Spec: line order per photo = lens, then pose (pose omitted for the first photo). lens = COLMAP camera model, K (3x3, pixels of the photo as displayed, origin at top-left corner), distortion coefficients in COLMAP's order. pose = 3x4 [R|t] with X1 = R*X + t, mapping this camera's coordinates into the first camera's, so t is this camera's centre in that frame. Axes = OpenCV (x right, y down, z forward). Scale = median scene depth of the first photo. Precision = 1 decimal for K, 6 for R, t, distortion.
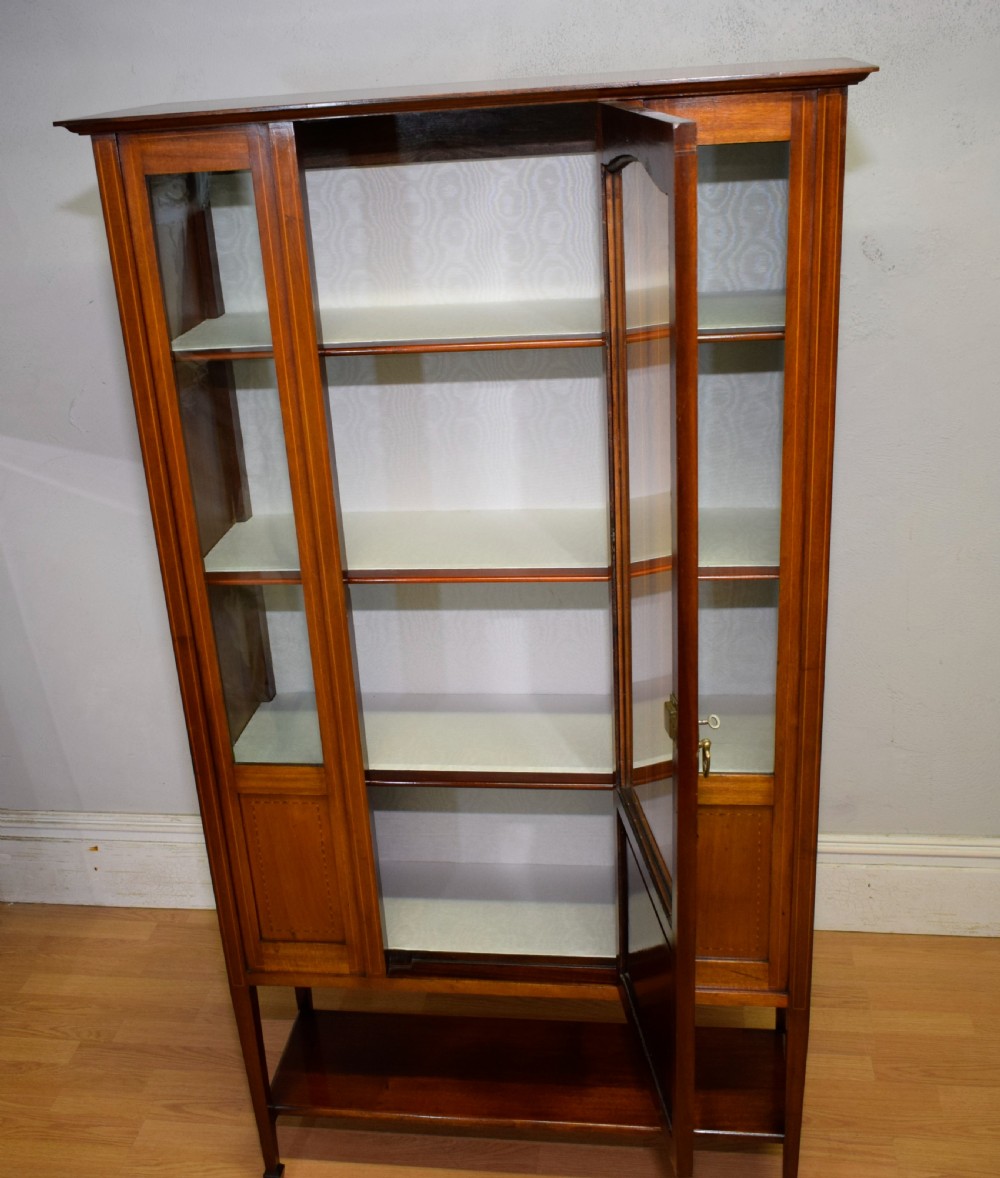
lens RADIAL K [[1374.1, 0, 459.5], [0, 1374.1, 605.9], [0, 0, 1]] dist [-0.024566, 0.005082]
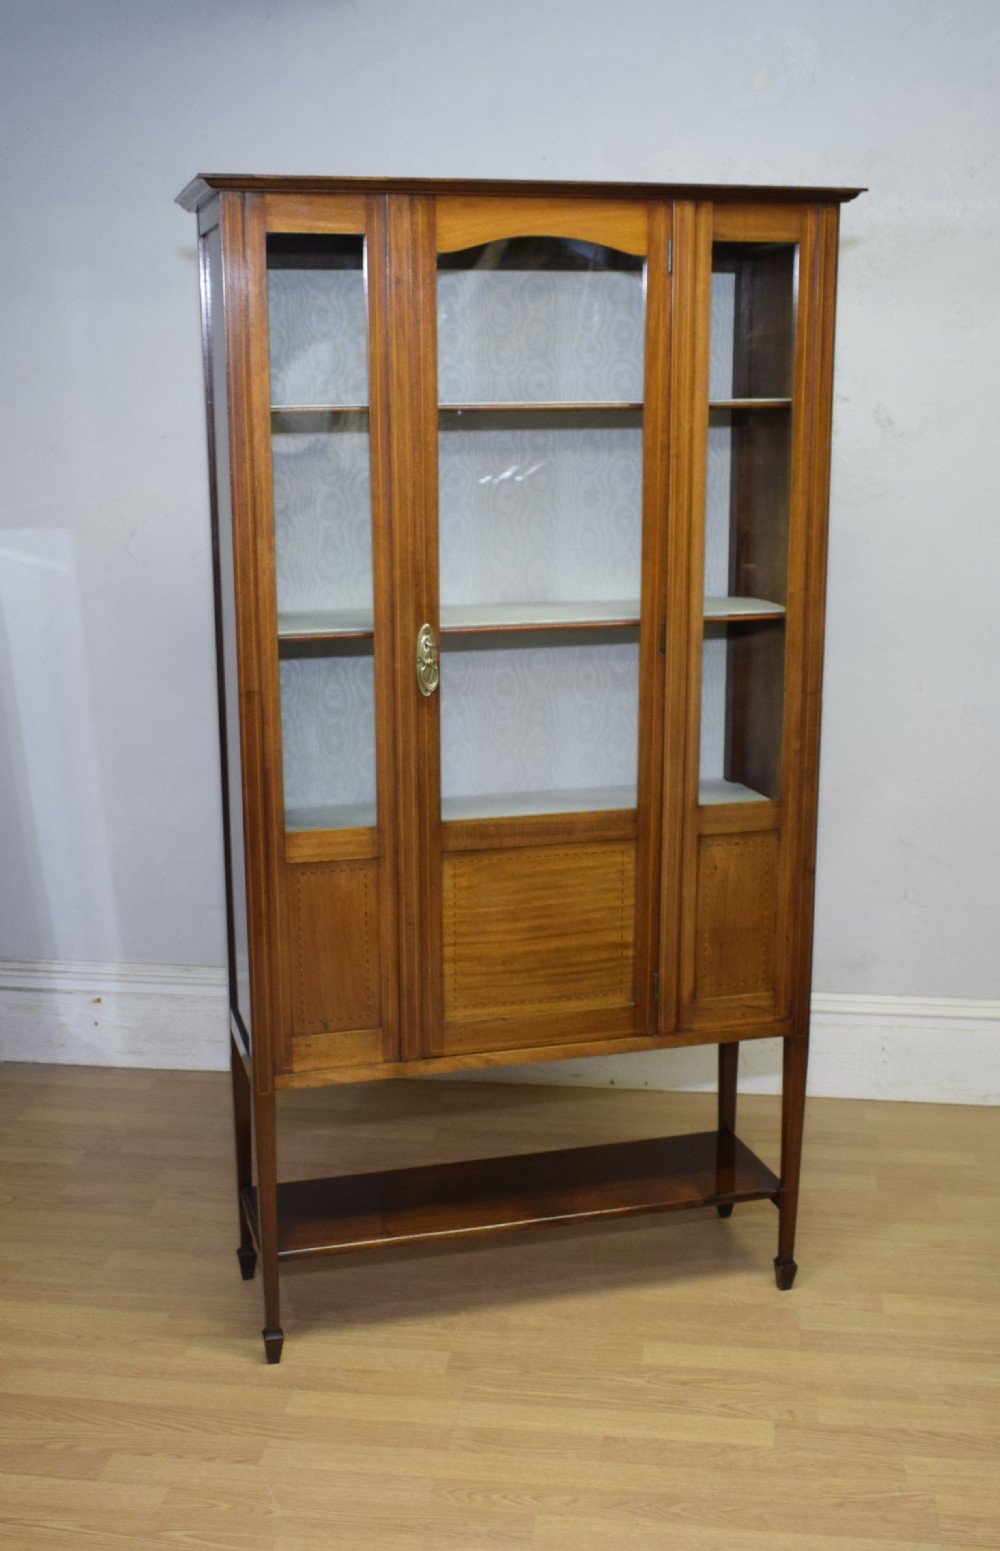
lens RADIAL K [[1885.9, 0, 500.6], [0, 1885.9, 836.8], [0, 0, 1]] dist [-0.037489, 0.005924]
pose [[0.911025, -0.035092, 0.410856, -0.613919], [0.104724, 0.983394, -0.148219, 0.355821], [-0.398832, 0.178057, 0.899571, -0.297891]]
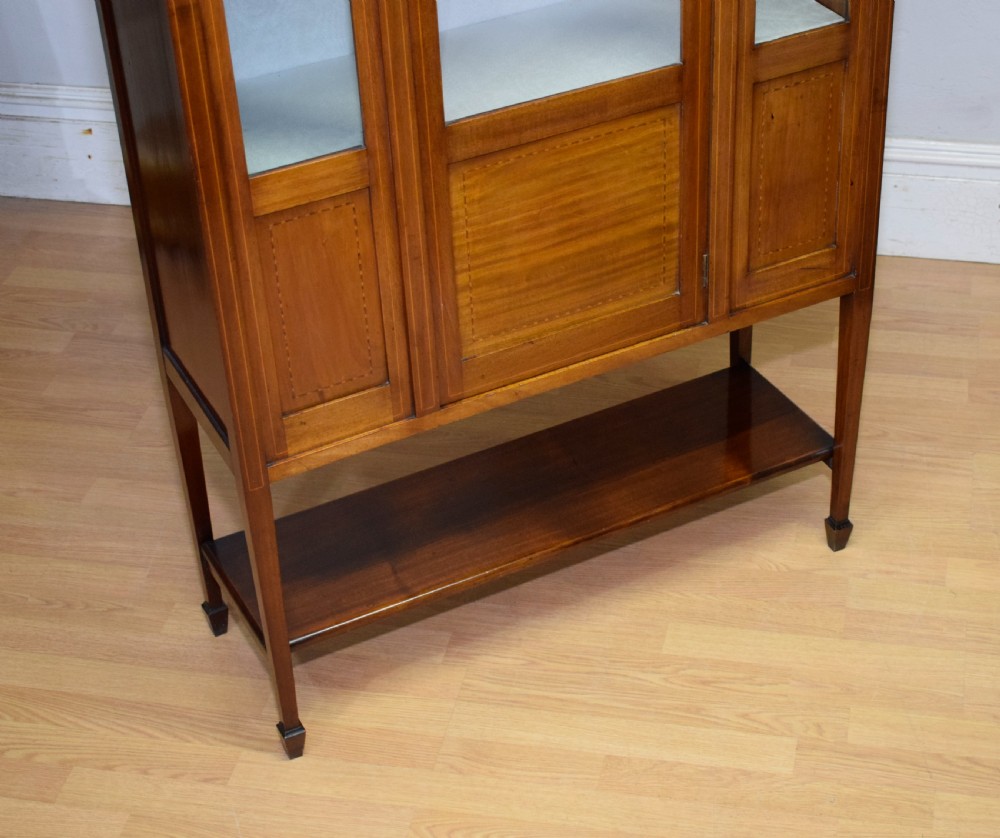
lens RADIAL K [[1933.7, 0, 534.9], [0, 1933.7, 421.2], [0, 0, 1]] dist [-0.014038, -0.058918]
pose [[0.808186, -0.309128, 0.501273, -0.631483], [0.212829, 0.946945, 0.240831, 0.024153], [-0.549125, -0.087951, 0.831099, 0.052168]]
